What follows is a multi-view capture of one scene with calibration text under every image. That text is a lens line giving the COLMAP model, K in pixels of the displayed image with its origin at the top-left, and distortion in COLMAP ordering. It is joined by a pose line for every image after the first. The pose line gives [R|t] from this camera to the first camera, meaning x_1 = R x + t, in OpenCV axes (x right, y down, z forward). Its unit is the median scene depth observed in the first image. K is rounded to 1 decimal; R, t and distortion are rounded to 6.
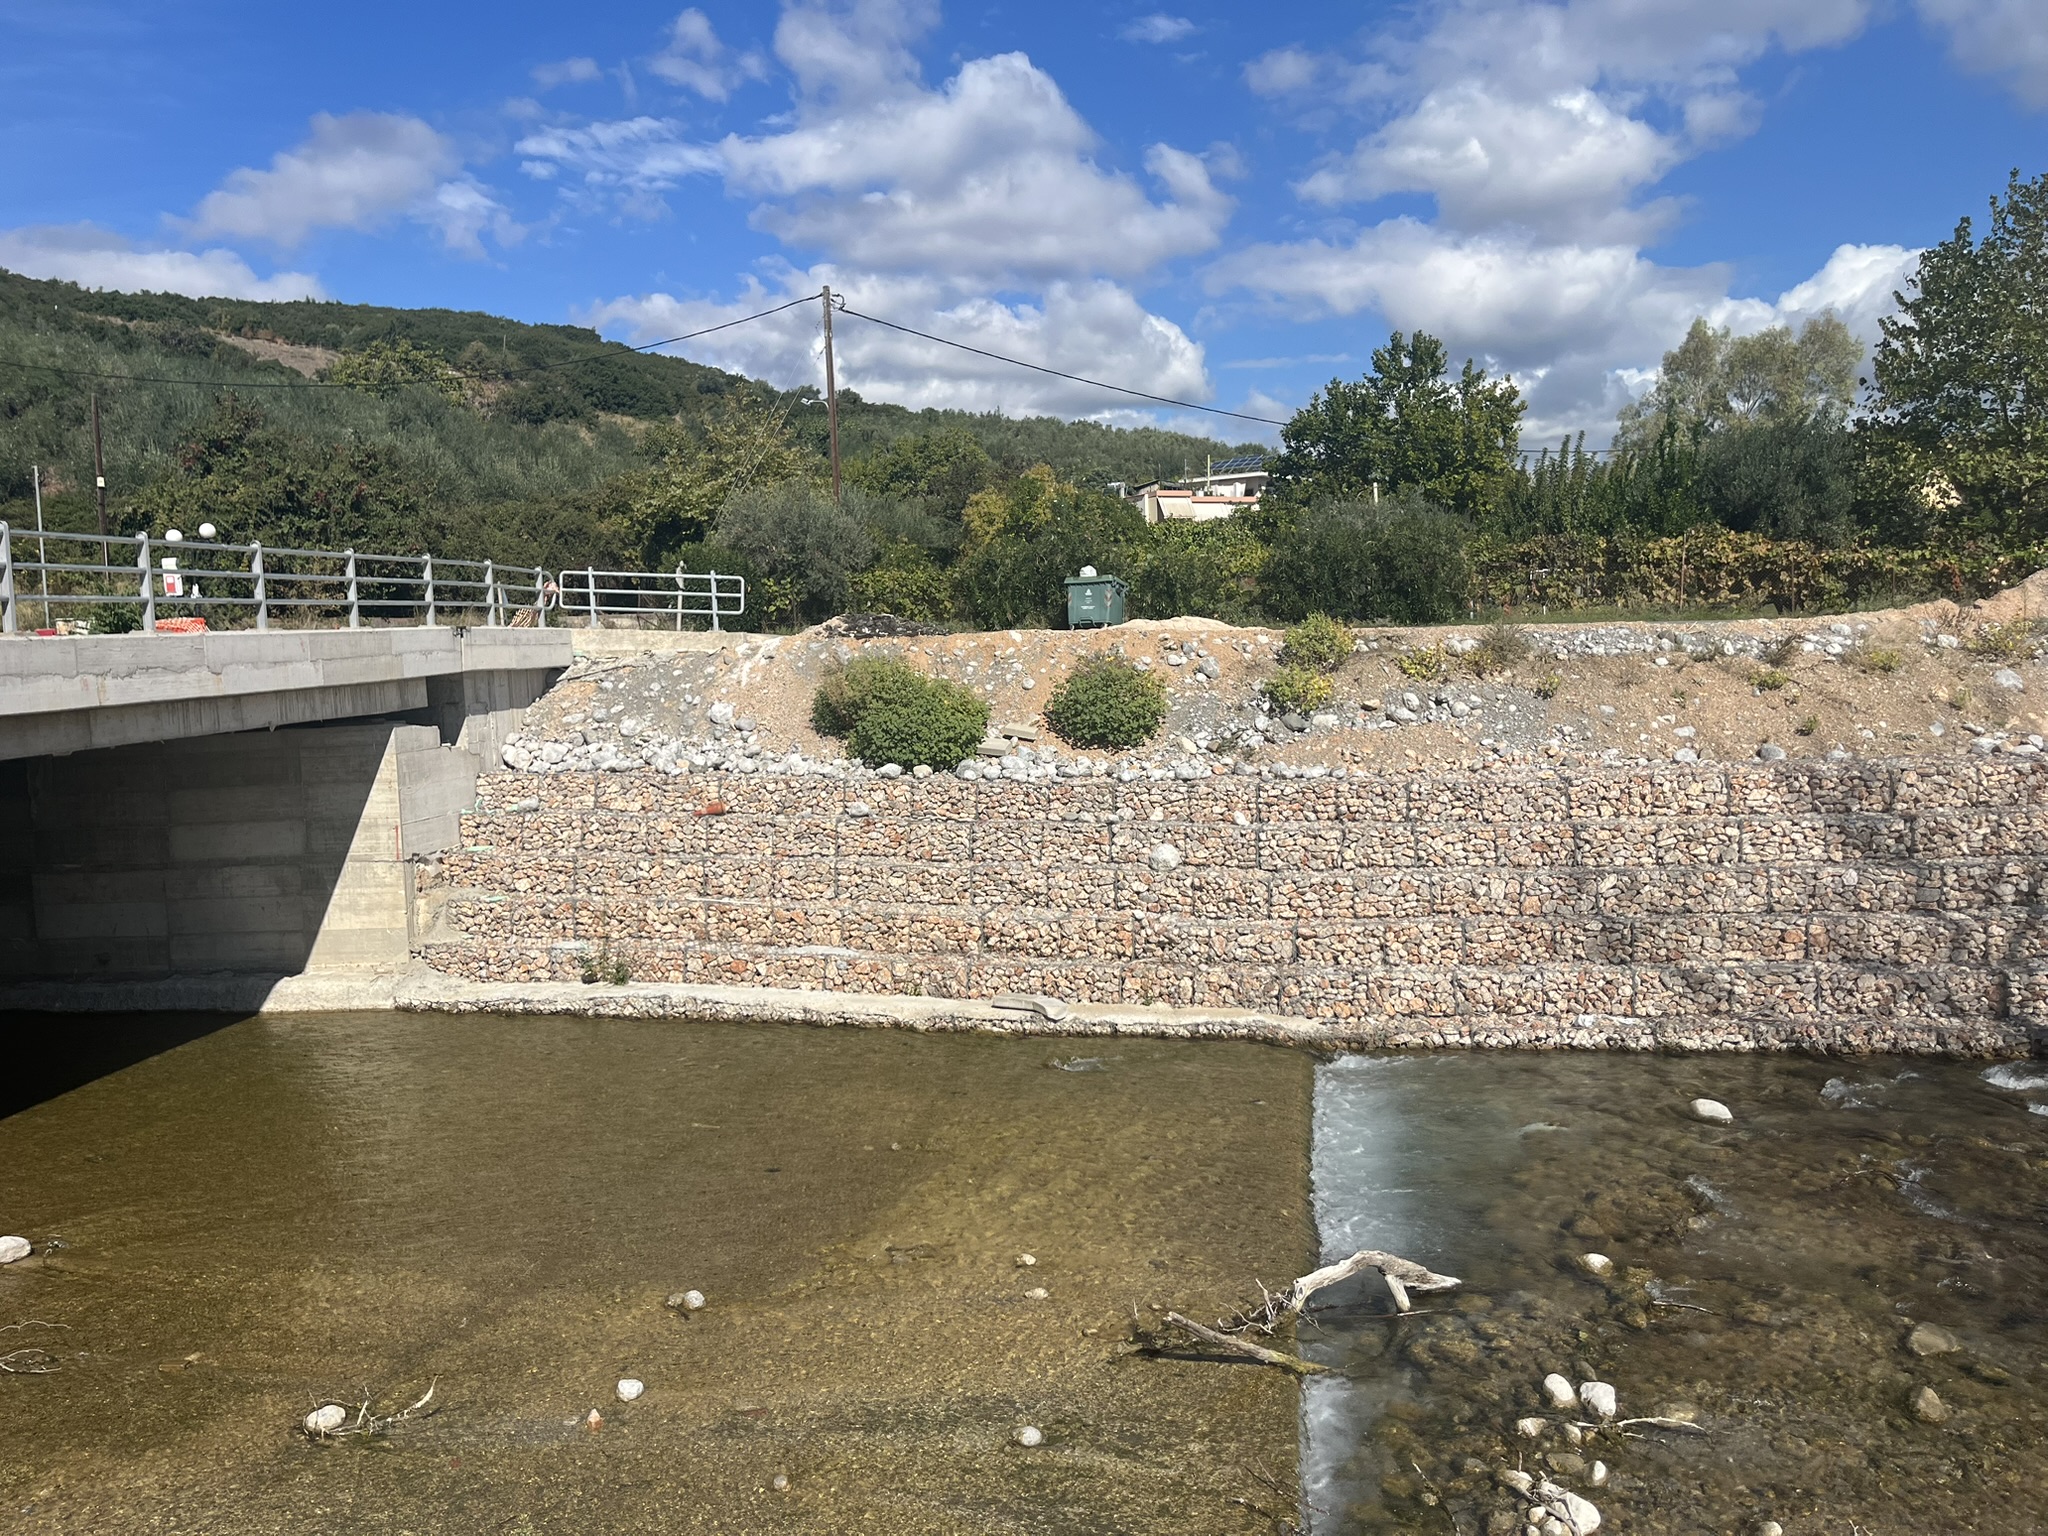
lens RADIAL K [[1531.5, 0, 1005.1], [0, 1531.5, 751.0], [0, 0, 1]] dist [0.046452, -0.072361]
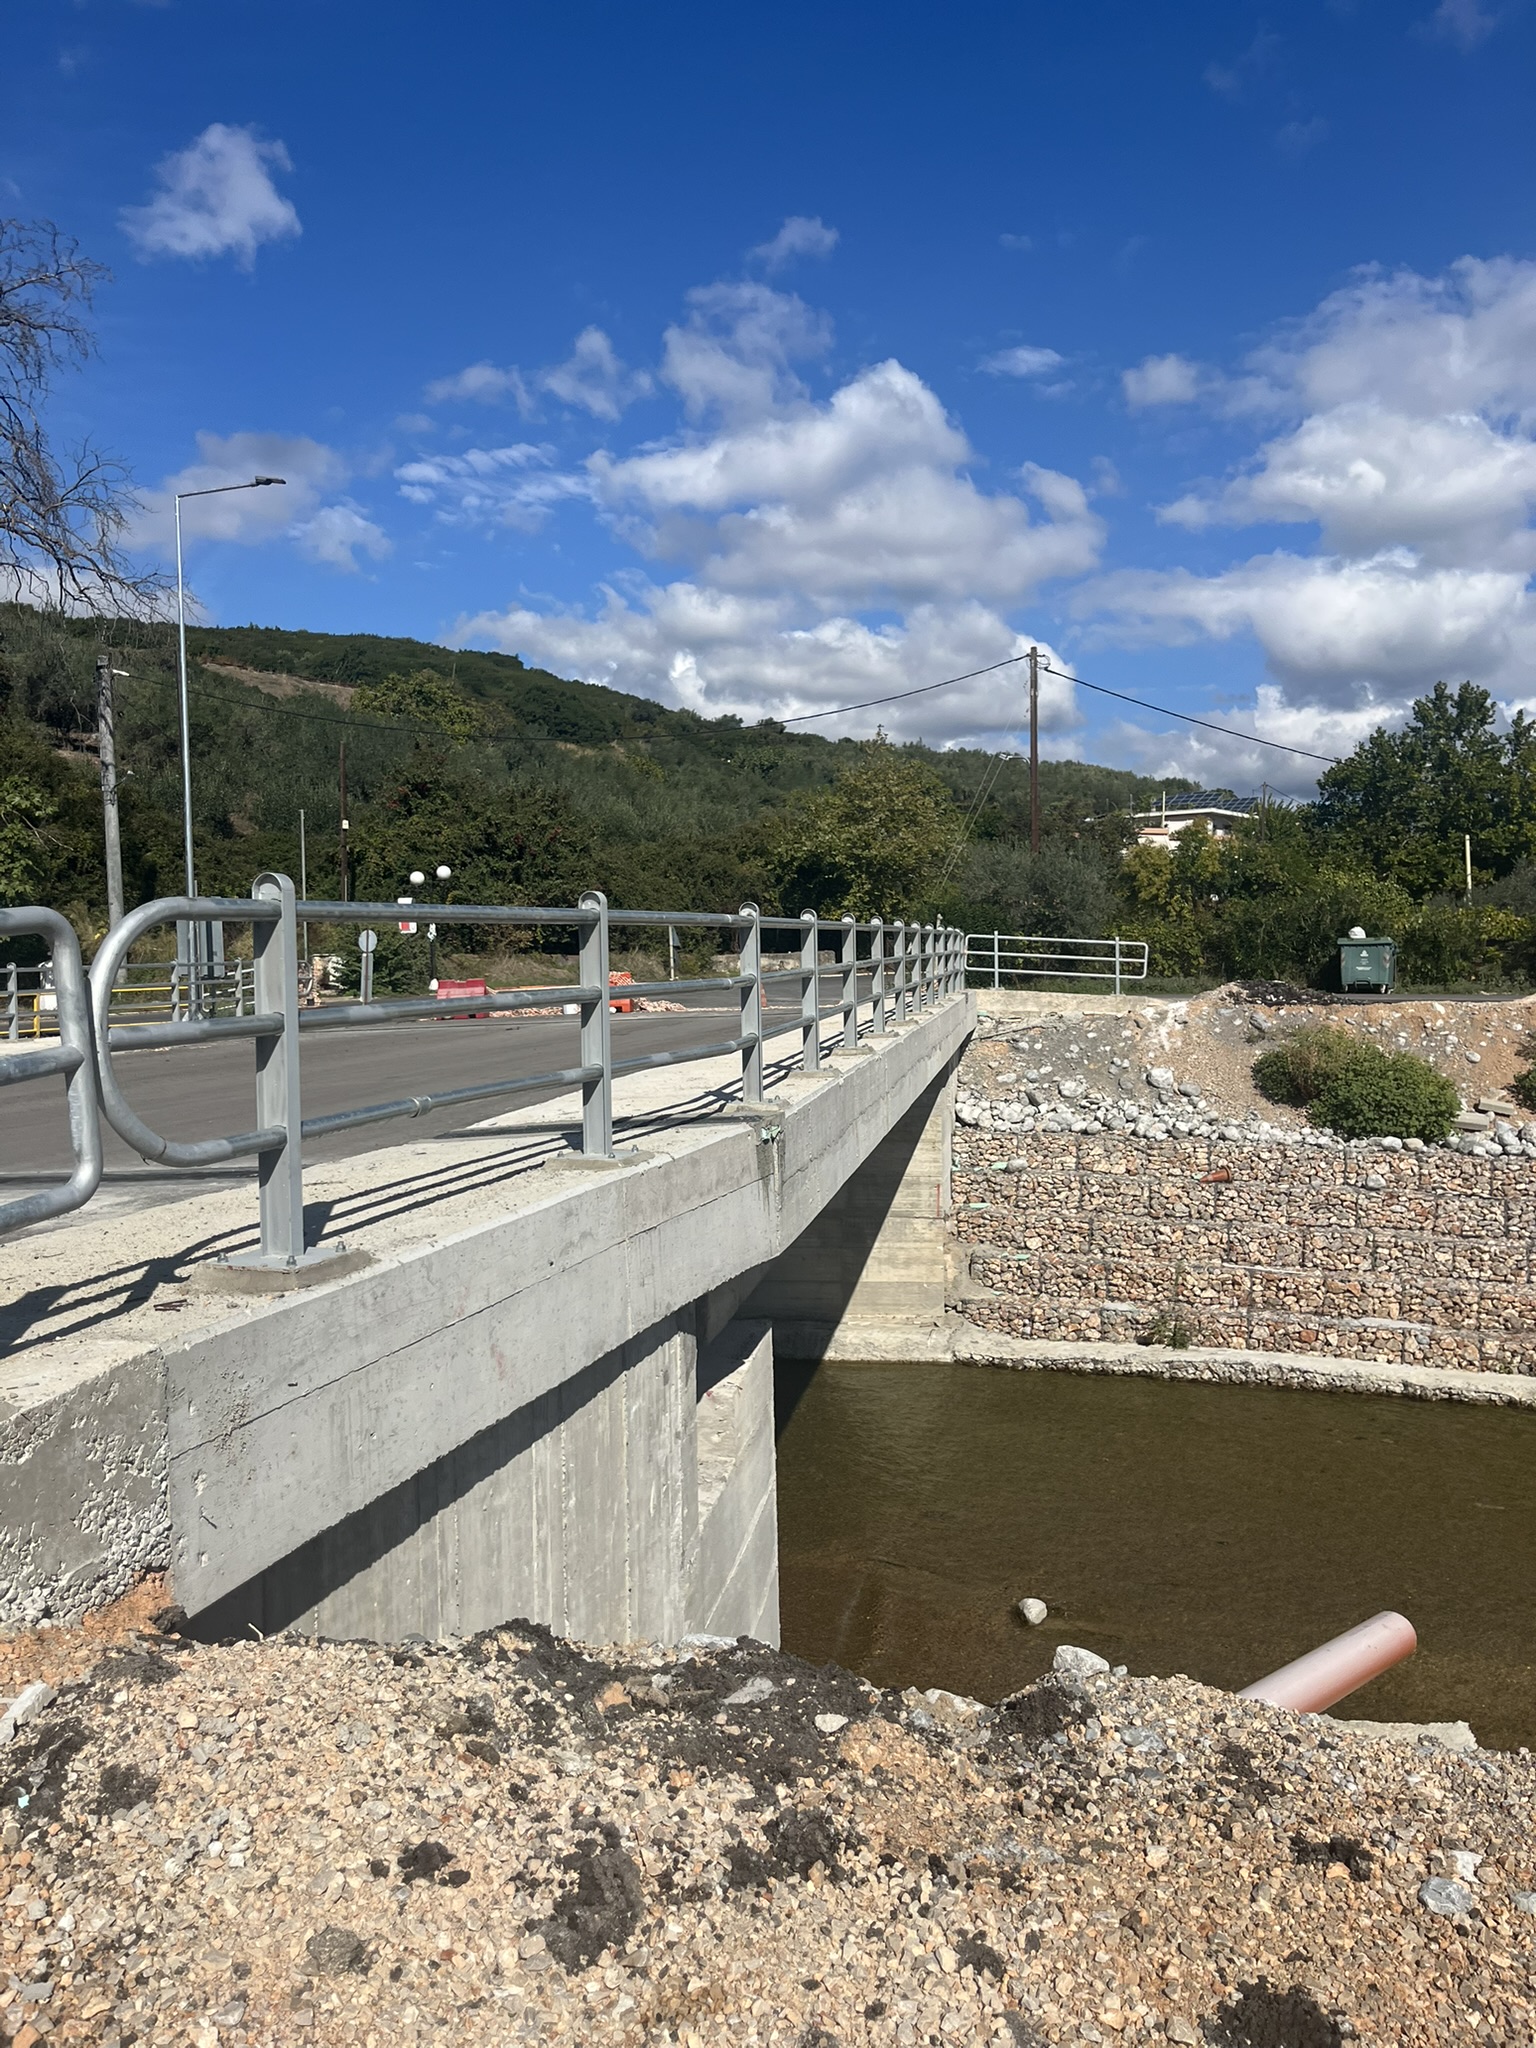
lens RADIAL K [[1531.5, 0, 776.0], [0, 1531.5, 1004.3], [0, 0, 1]] dist [0.046452, -0.072361]
pose [[0.998325, 0.023510, -0.052864, -0.380985], [-0.025799, 0.998740, -0.043037, -0.022331], [0.051786, 0.044329, 0.997674, -0.047406]]
